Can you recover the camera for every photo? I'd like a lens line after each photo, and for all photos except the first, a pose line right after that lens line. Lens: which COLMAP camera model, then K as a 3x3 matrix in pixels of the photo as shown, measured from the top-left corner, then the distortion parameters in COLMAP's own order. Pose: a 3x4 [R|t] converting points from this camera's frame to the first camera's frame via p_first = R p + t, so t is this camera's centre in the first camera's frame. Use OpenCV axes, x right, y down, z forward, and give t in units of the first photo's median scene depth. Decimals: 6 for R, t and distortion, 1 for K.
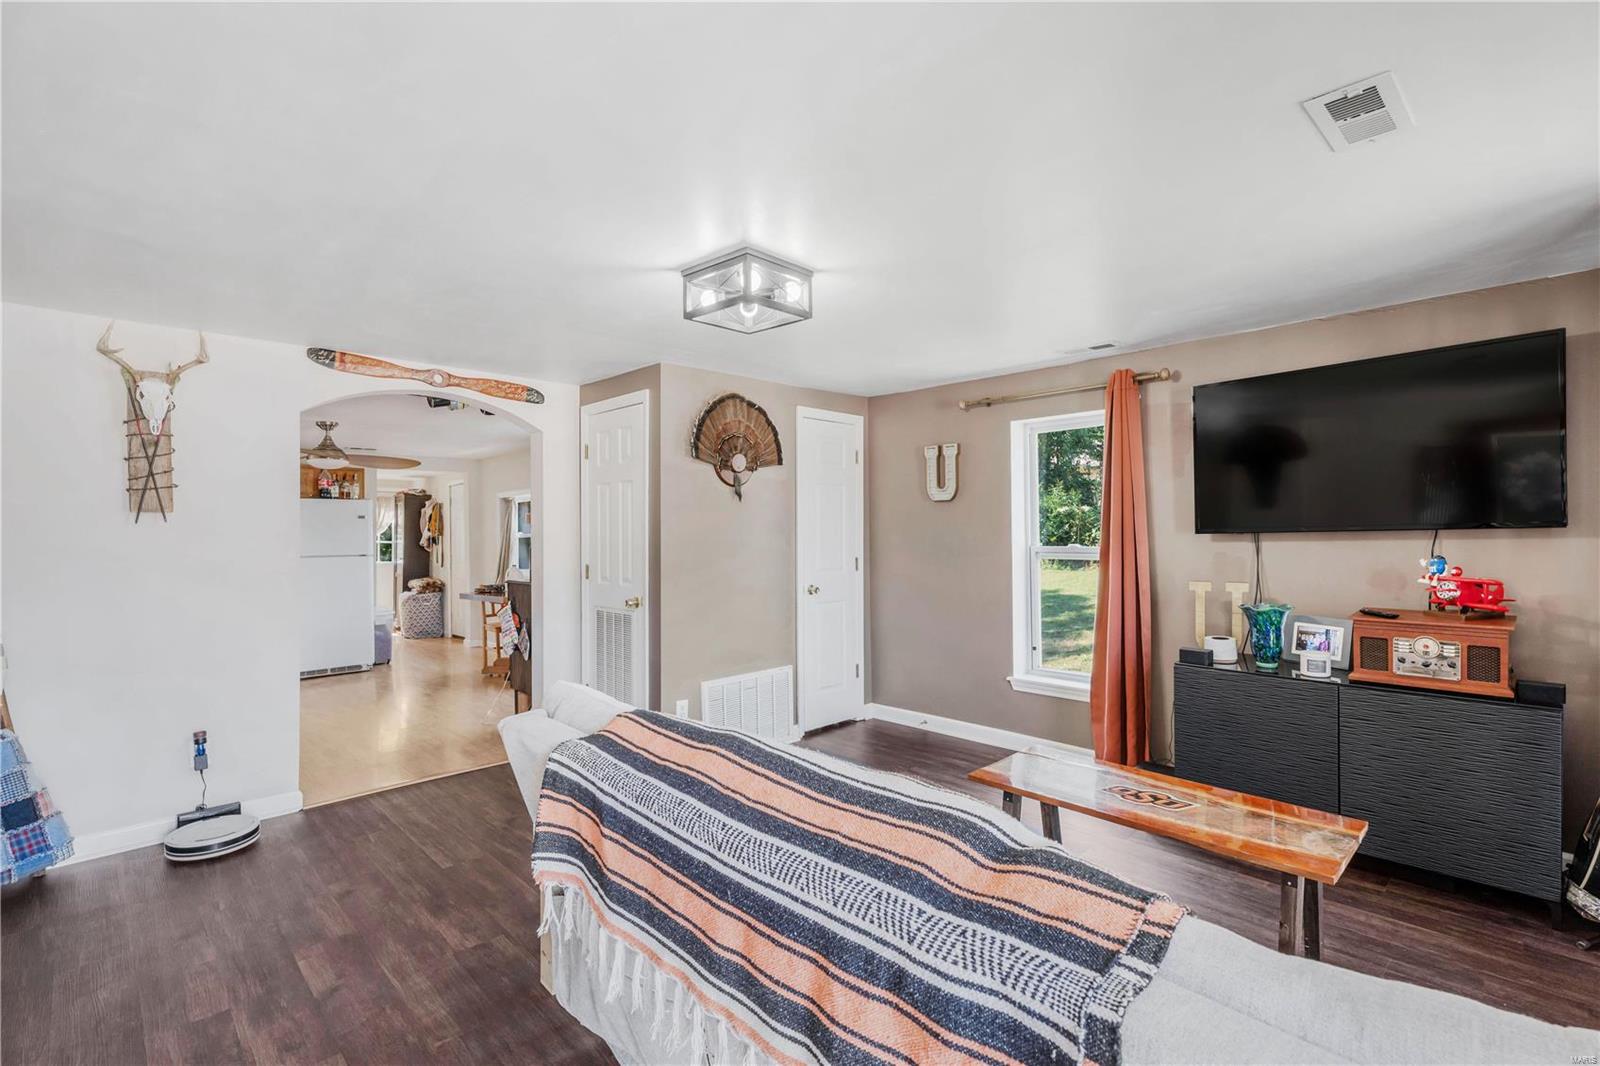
lens RADIAL K [[751.3, 0, 801.1], [0, 751.3, 535.5], [0, 0, 1]] dist [-0.003537, -0.001062]
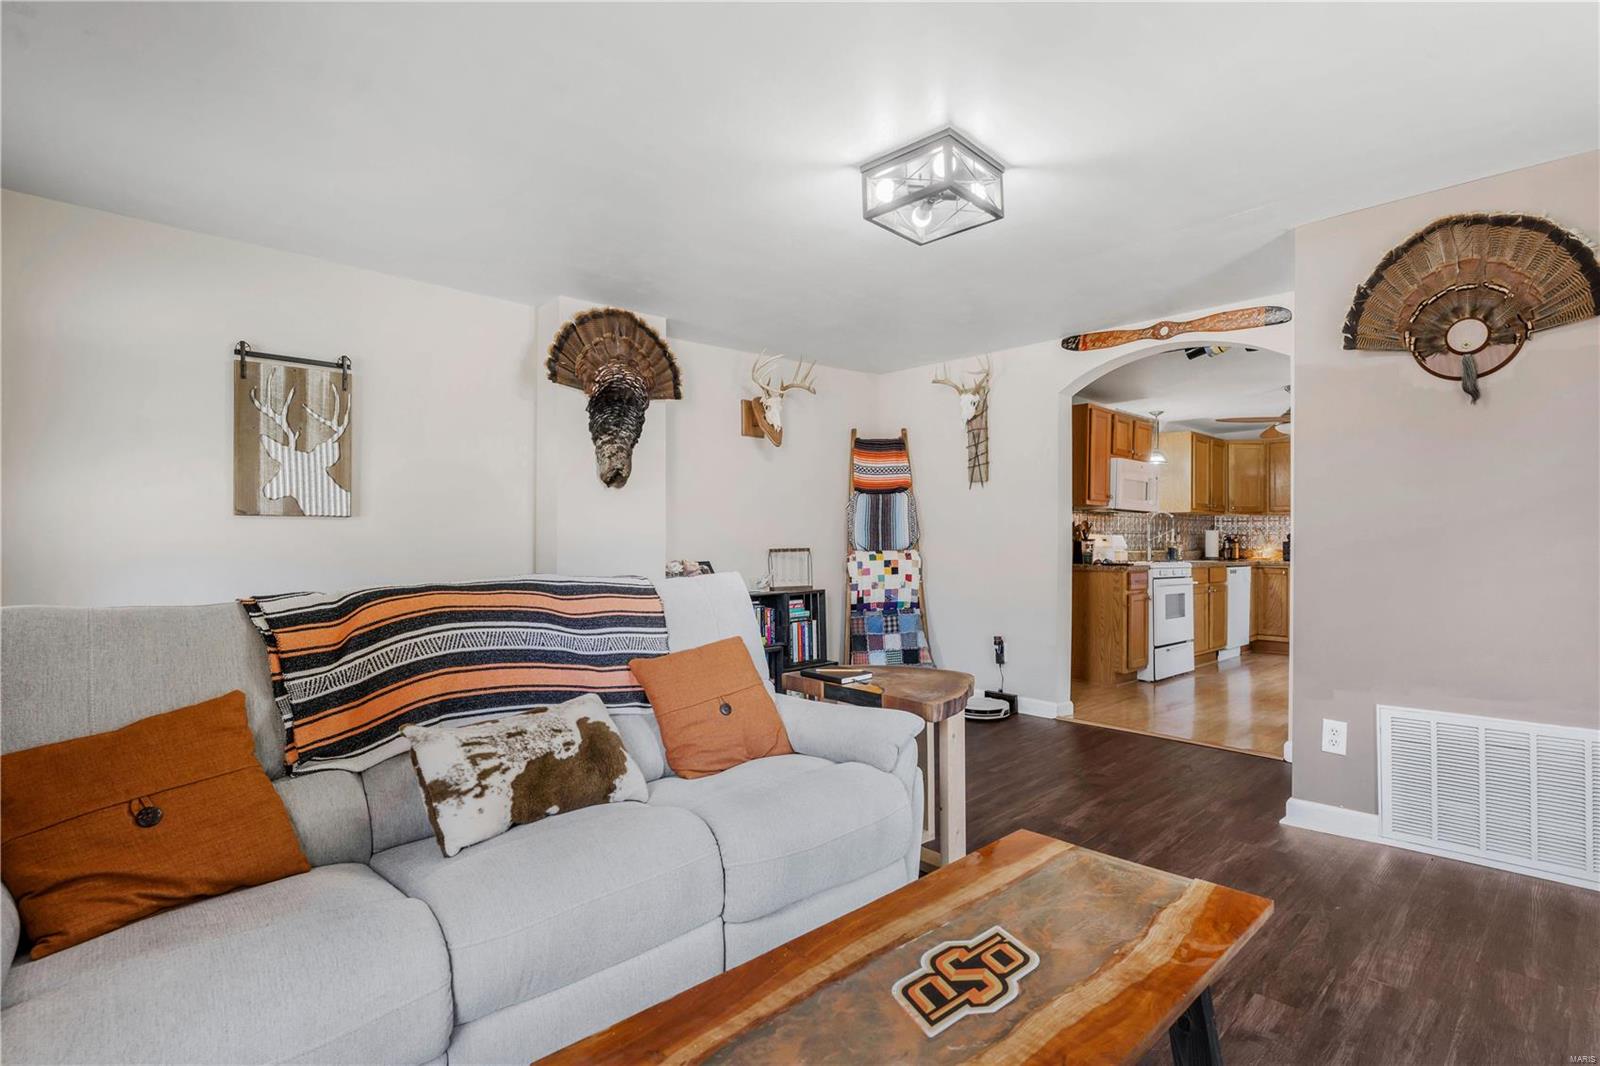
lens RADIAL K [[806.2, 0, 800.3], [0, 806.2, 535.1], [0, 0, 1]] dist [-0.017559, 0.000210]
pose [[-0.067590, 0.000743, -0.997713, 0.563264], [-0.007223, 0.999973, 0.001234, 0.056631], [0.997687, 0.007290, -0.067583, 0.564409]]
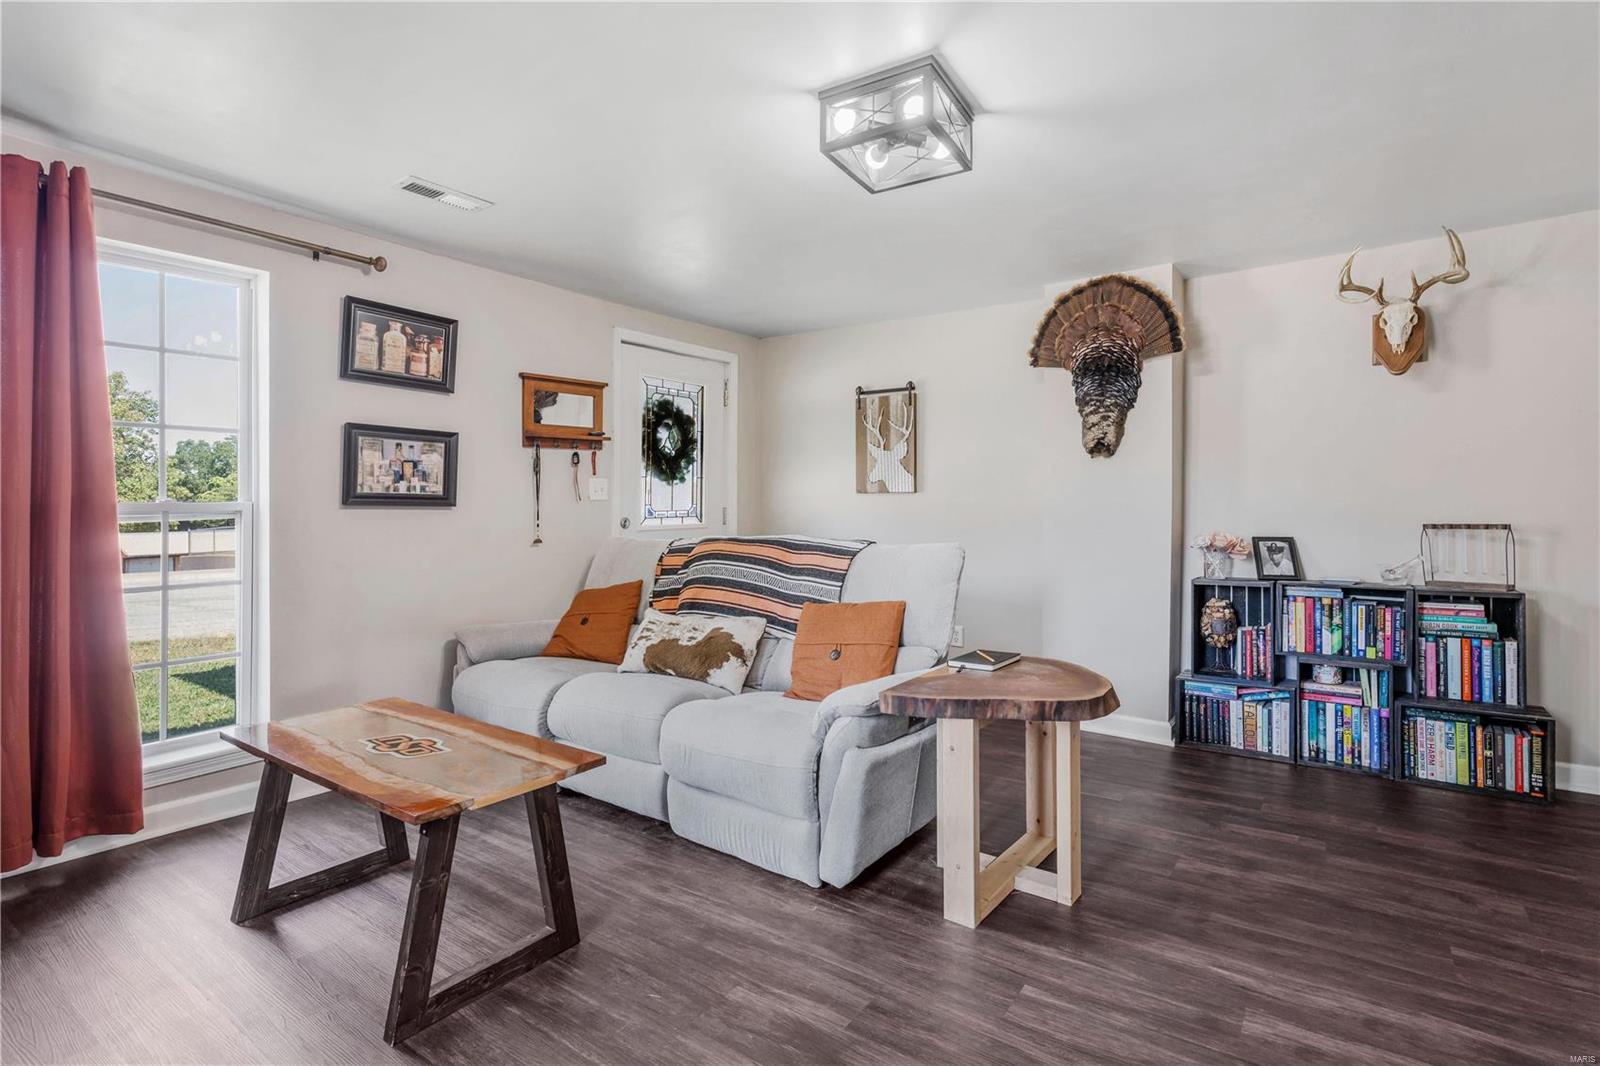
lens RADIAL K [[751.3, 0, 788.5], [0, 751.3, 501.5], [0, 0, 1]] dist [-0.003537, -0.001062]
pose [[-0.991232, 0.006776, -0.131963, 0.072316], [0.006085, 0.999966, 0.005637, 0.047164], [0.131996, 0.004784, -0.991239, 1.153434]]
